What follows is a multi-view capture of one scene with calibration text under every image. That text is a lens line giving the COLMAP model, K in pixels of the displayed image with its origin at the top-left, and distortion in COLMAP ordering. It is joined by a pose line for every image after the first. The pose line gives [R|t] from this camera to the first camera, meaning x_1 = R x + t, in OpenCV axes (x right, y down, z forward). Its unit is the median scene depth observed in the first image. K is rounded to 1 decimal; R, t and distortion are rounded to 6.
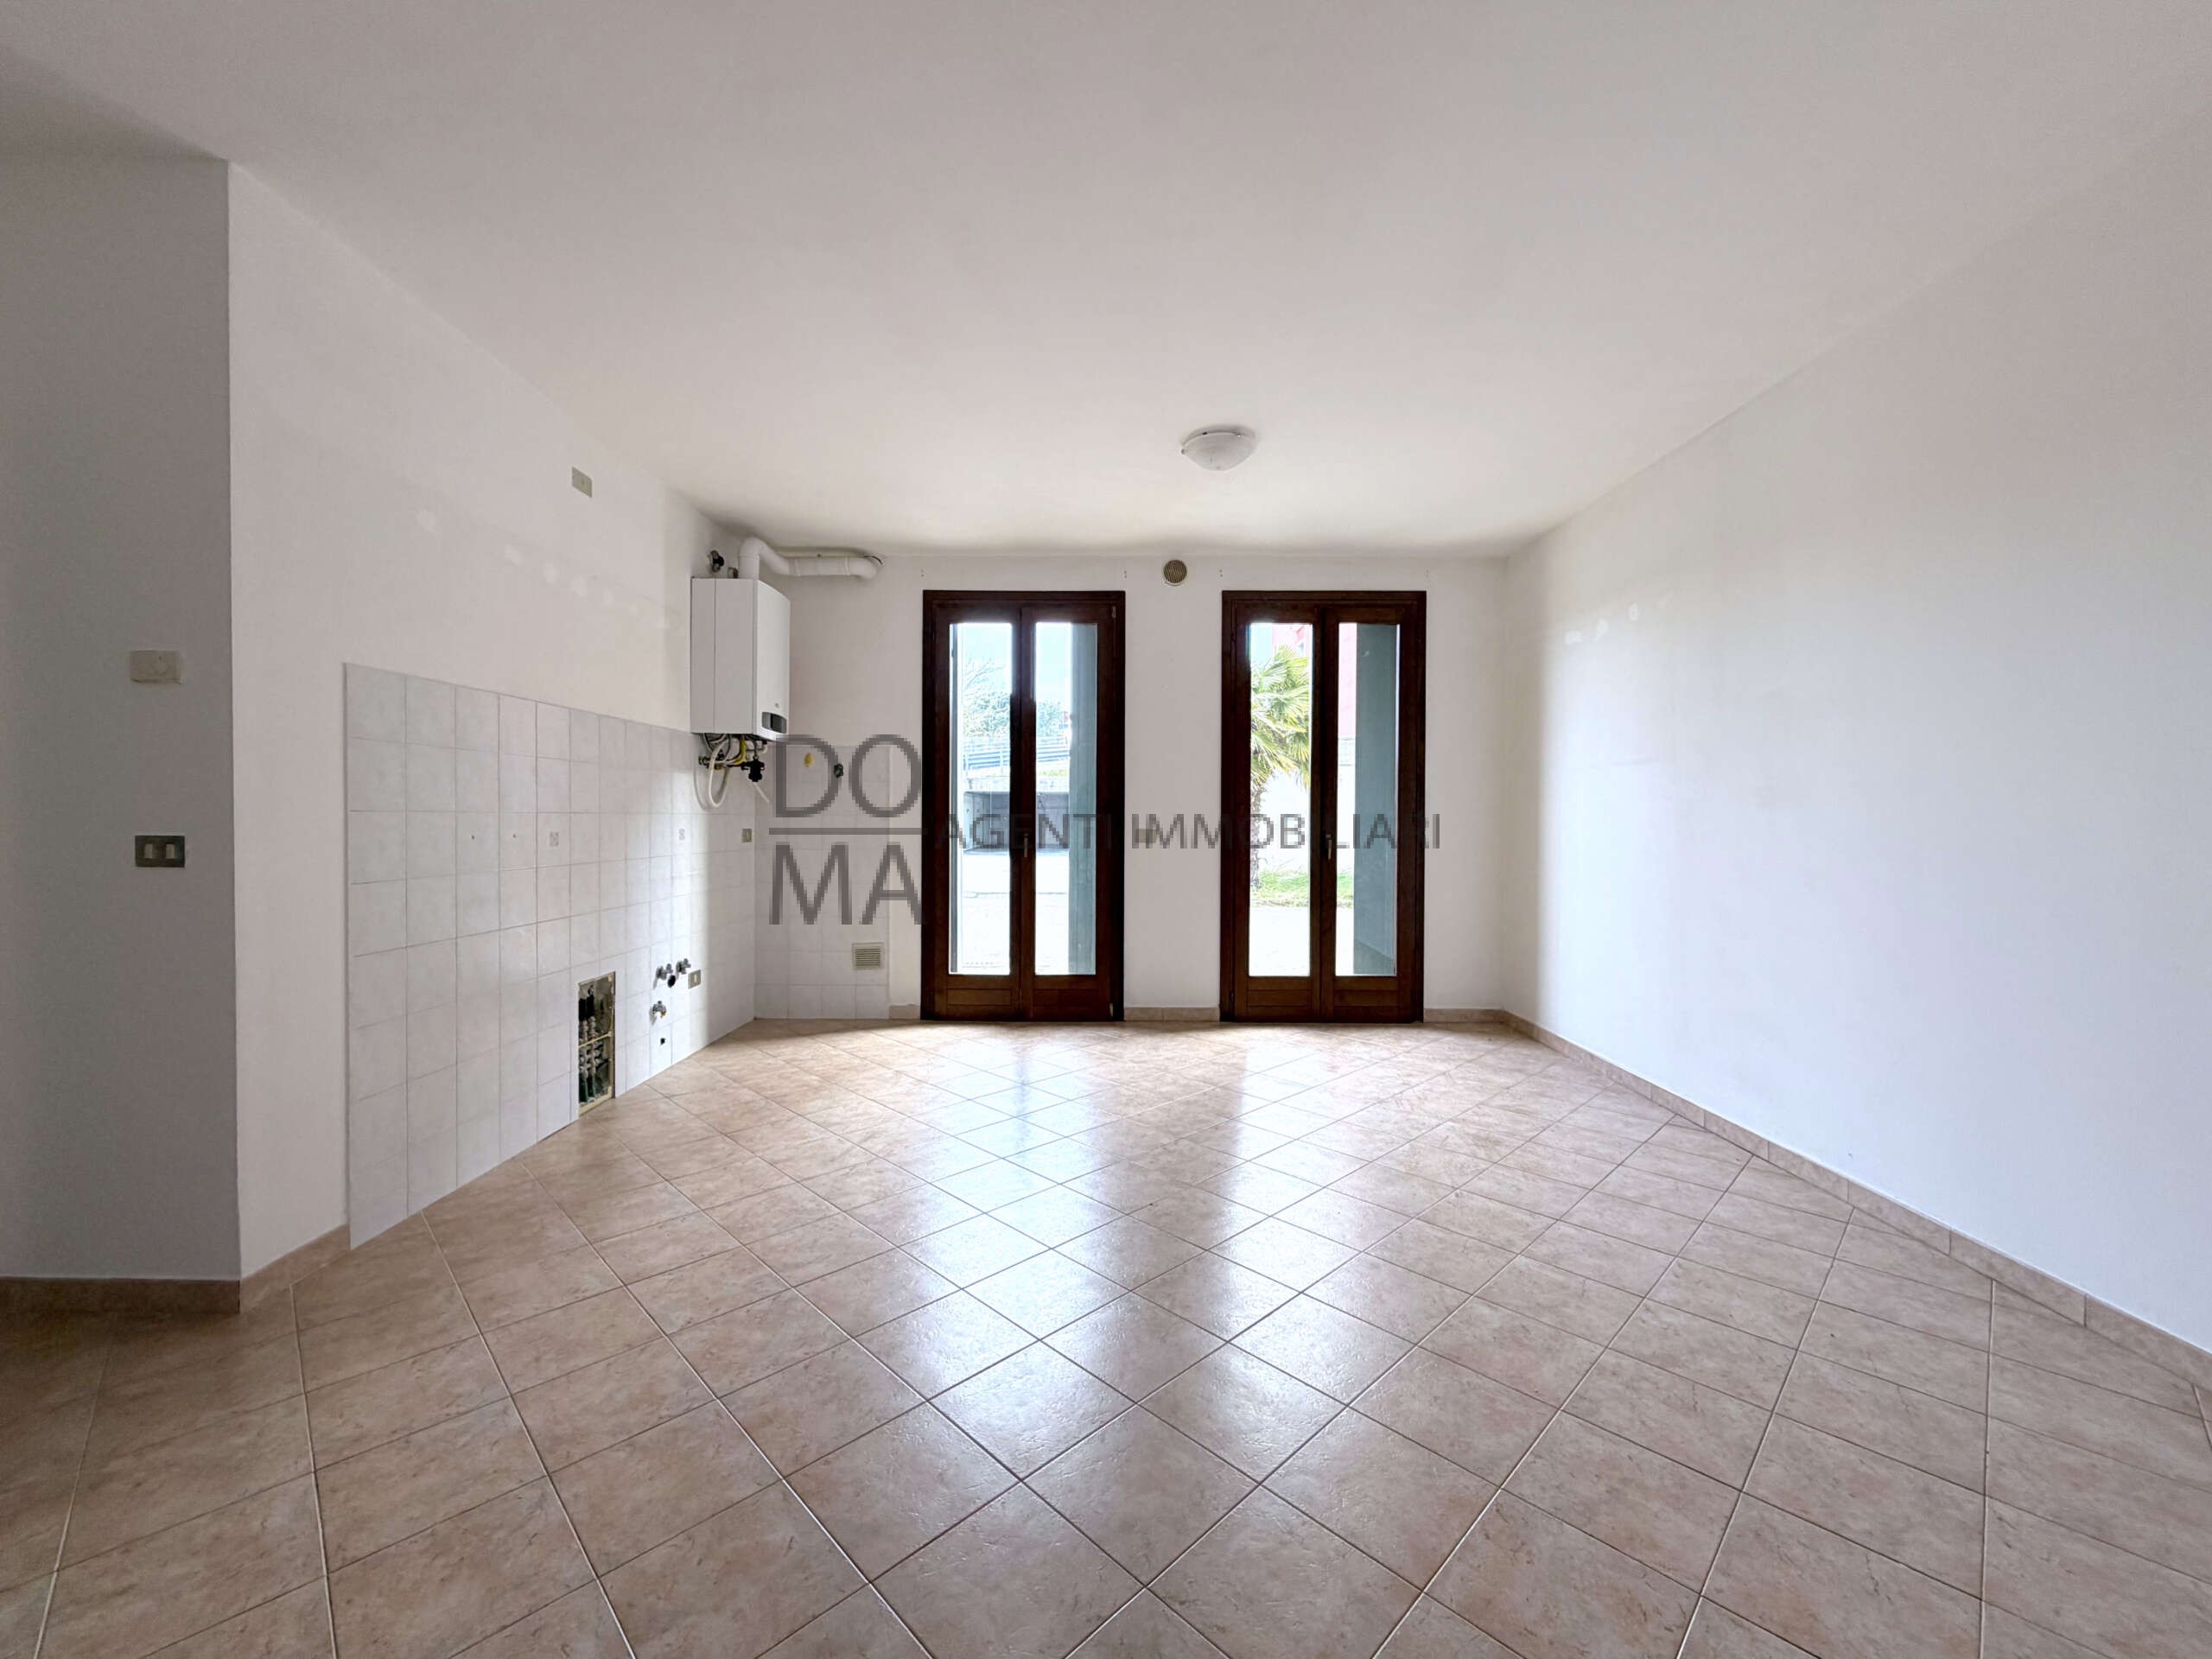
lens RADIAL K [[887.0, 0, 1097.2], [0, 887.0, 829.8], [0, 0, 1]] dist [0.000286, 0.000402]
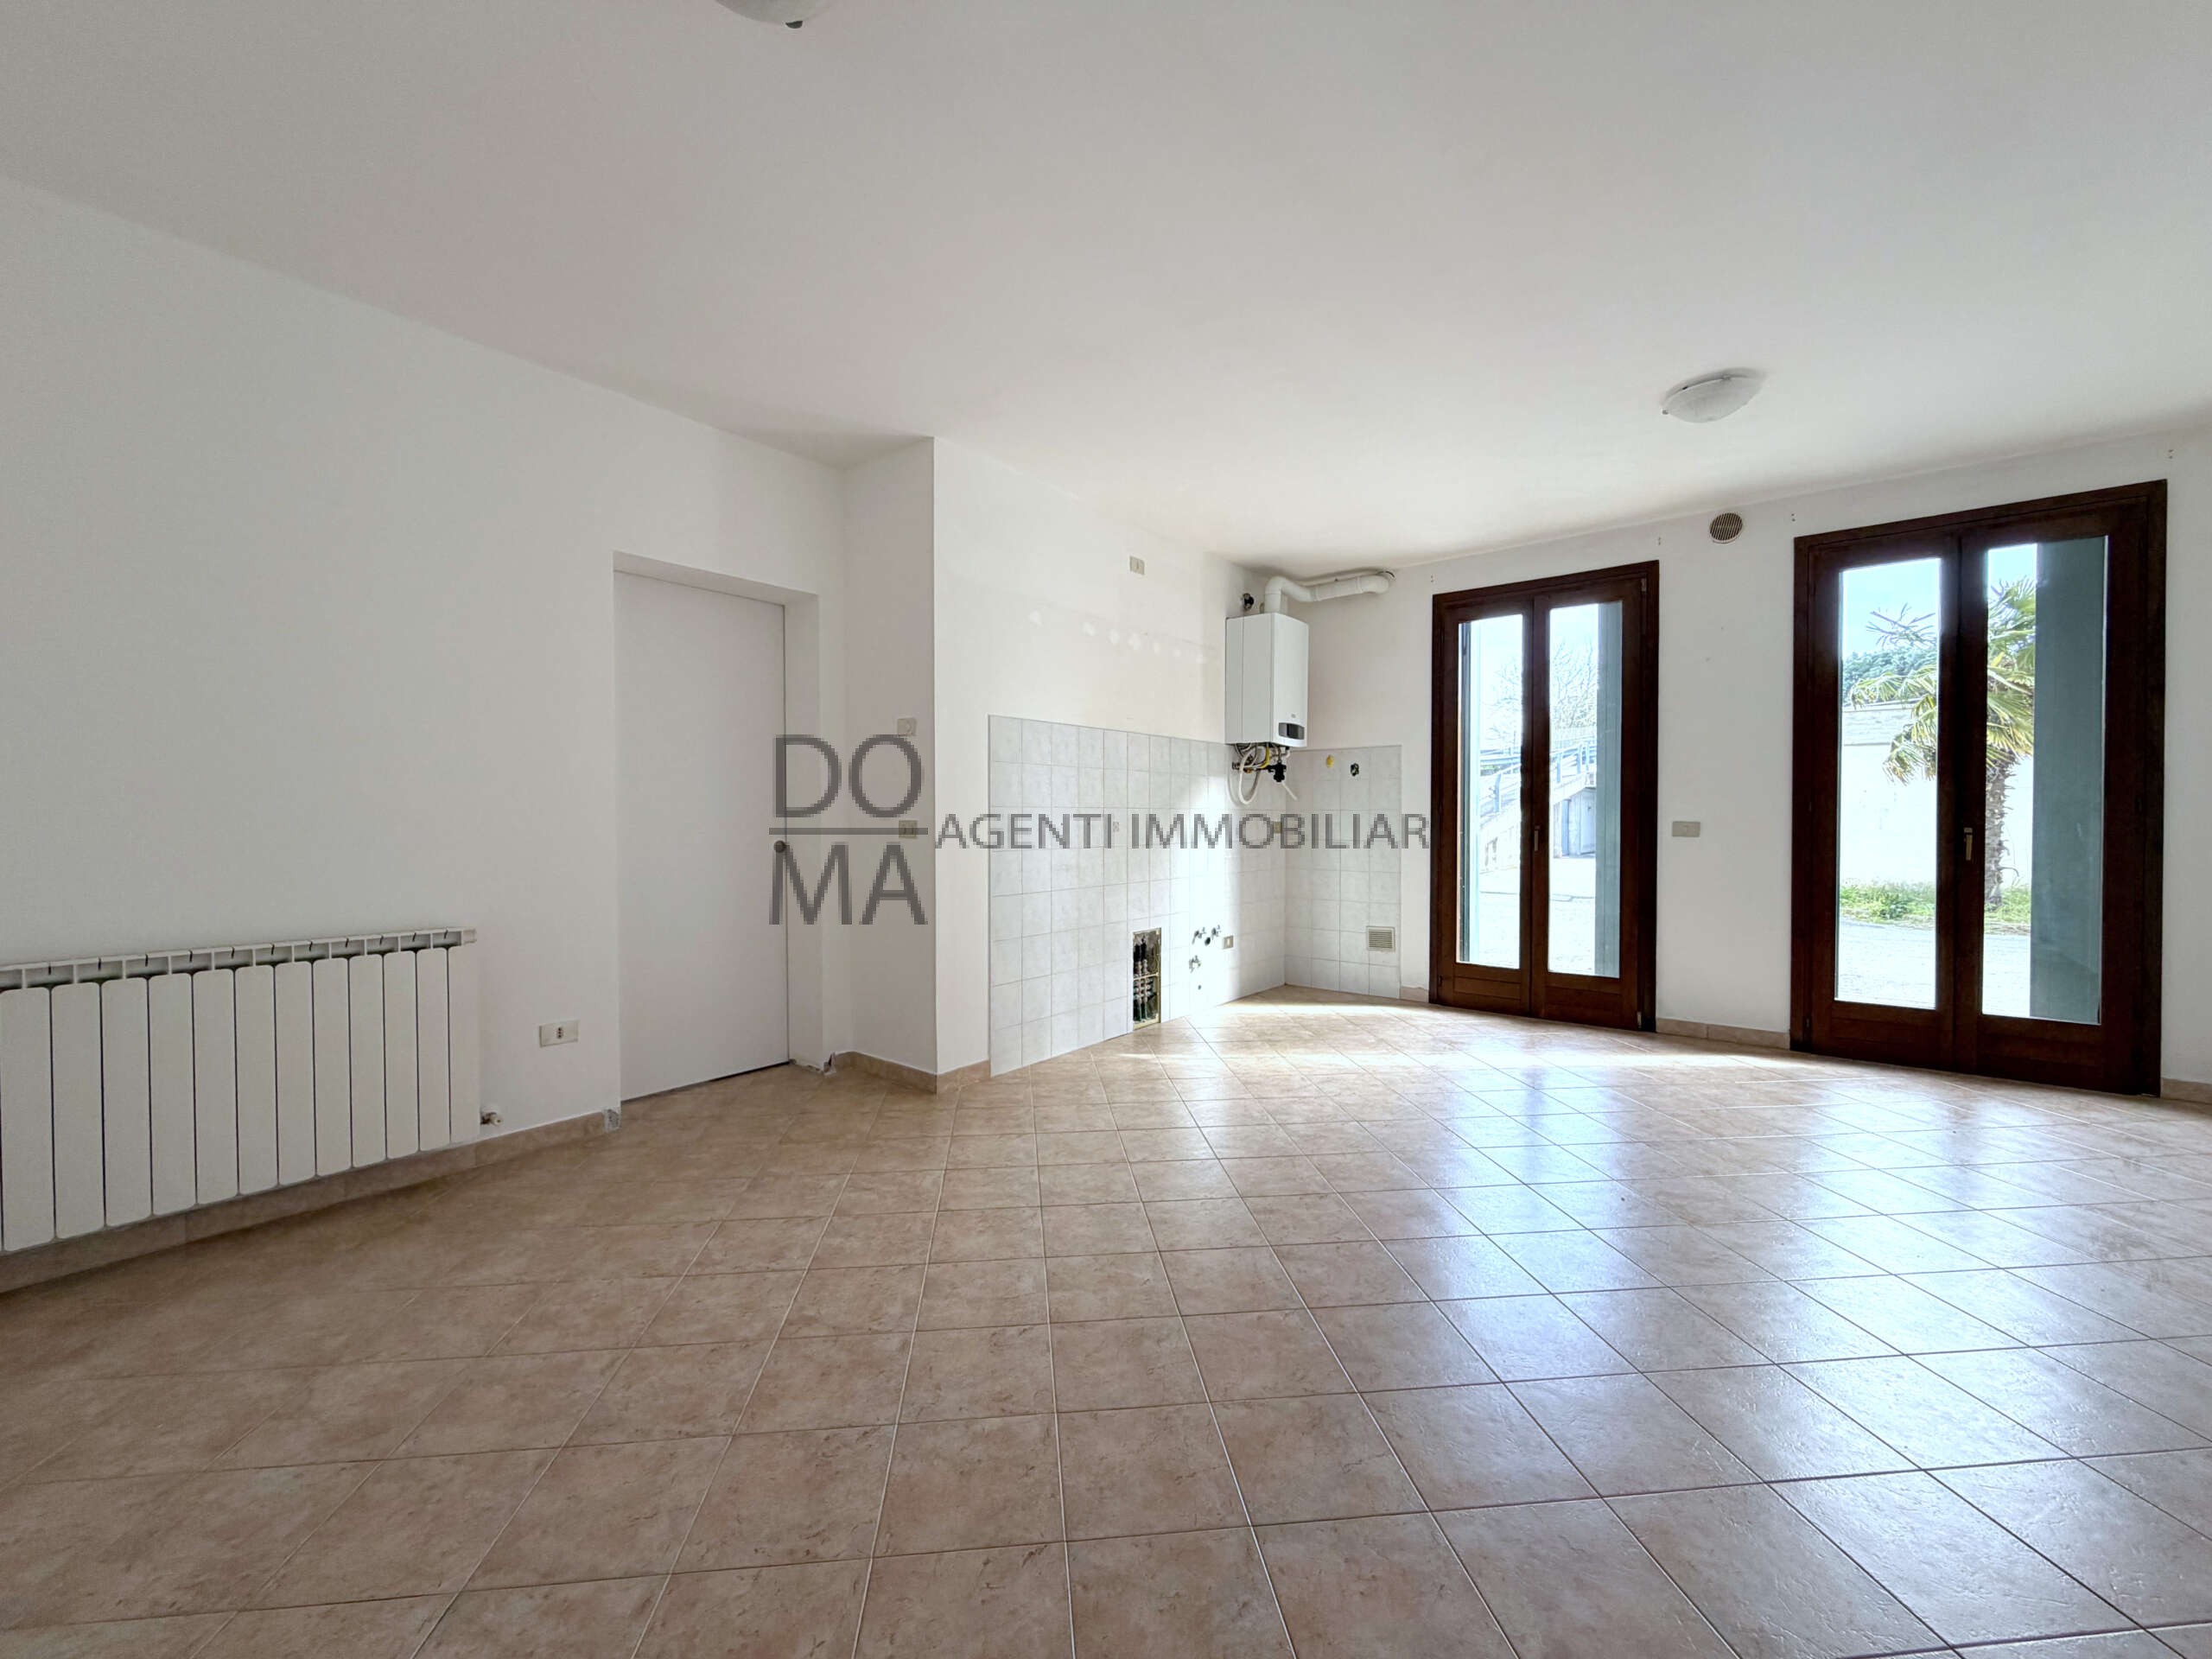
lens RADIAL K [[880.7, 0, 1097.3], [0, 880.7, 829.4], [0, 0, 1]] dist [0.000165, 0.000000]
pose [[0.780733, 0.003253, -0.624857, 0.188872], [-0.004226, 0.999991, -0.000073, 0.012211], [0.624851, 0.002698, 0.780739, -0.081674]]
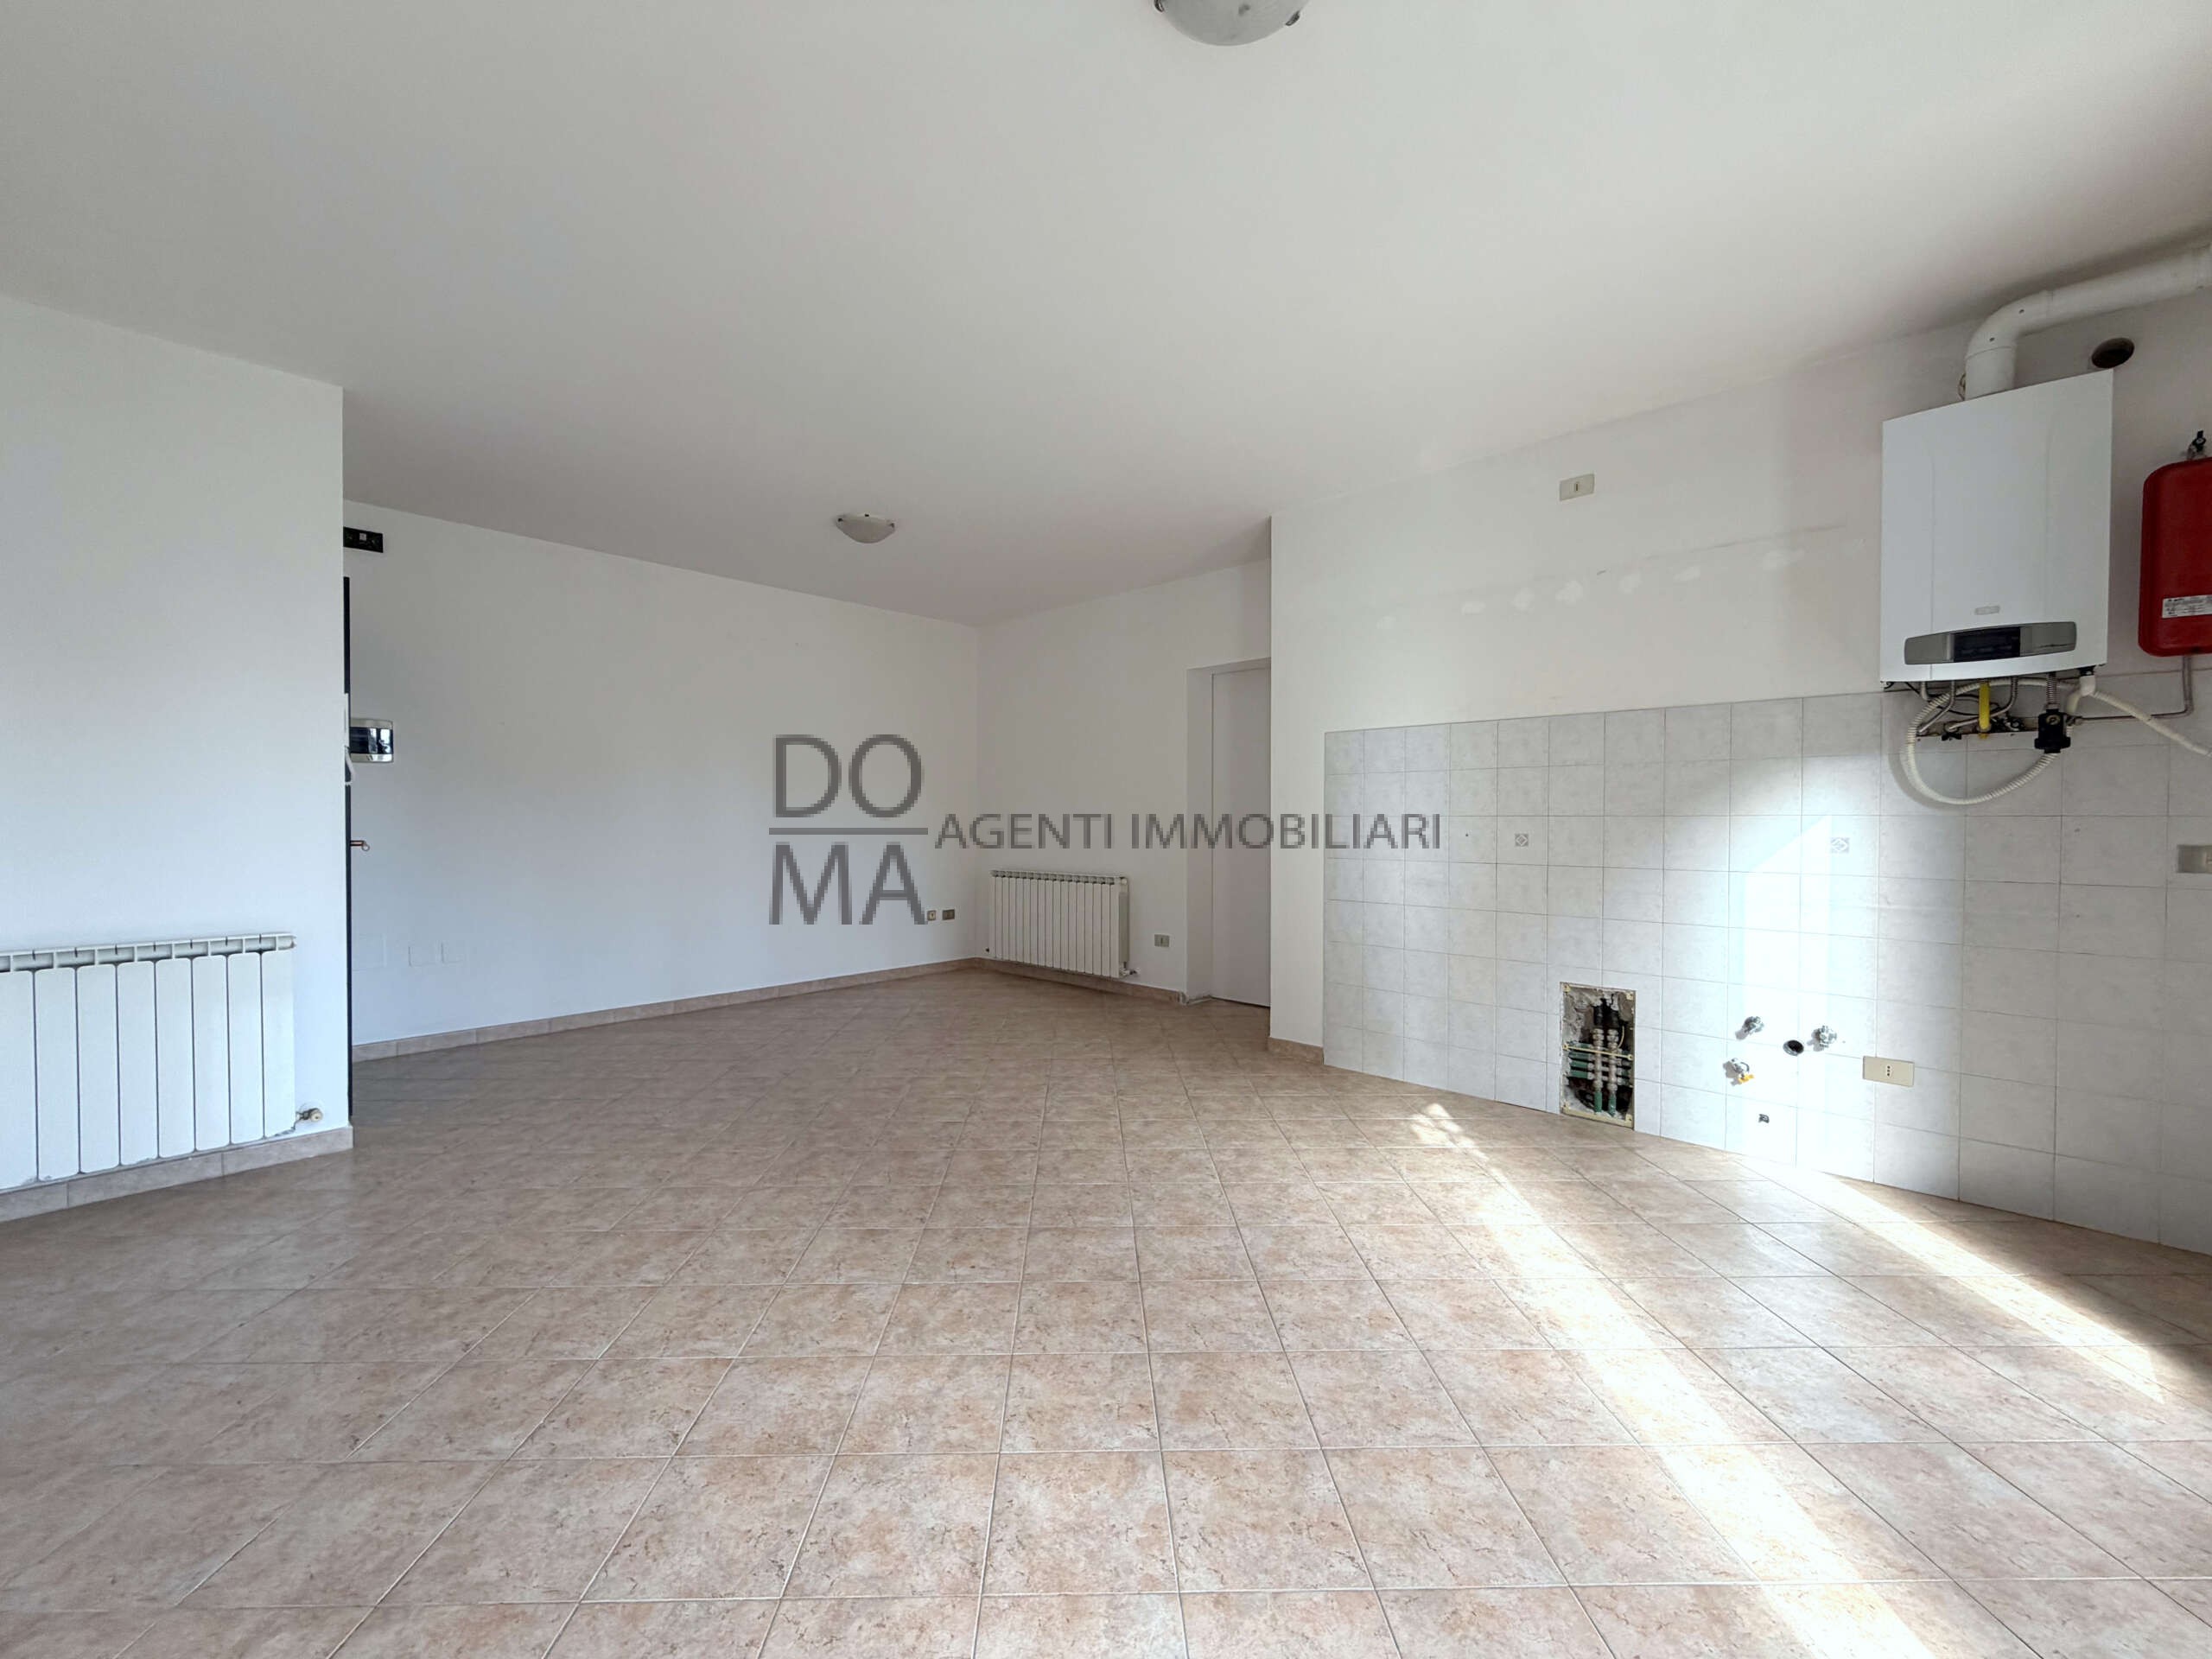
lens RADIAL K [[880.7, 0, 1097.3], [0, 880.7, 829.4], [0, 0, 1]] dist [0.000165, 0.000000]
pose [[-0.685298, 0.003145, -0.728256, 0.447679], [-0.014973, 0.999718, 0.018407, -0.012096], [0.728109, 0.023519, -0.685058, 1.118346]]
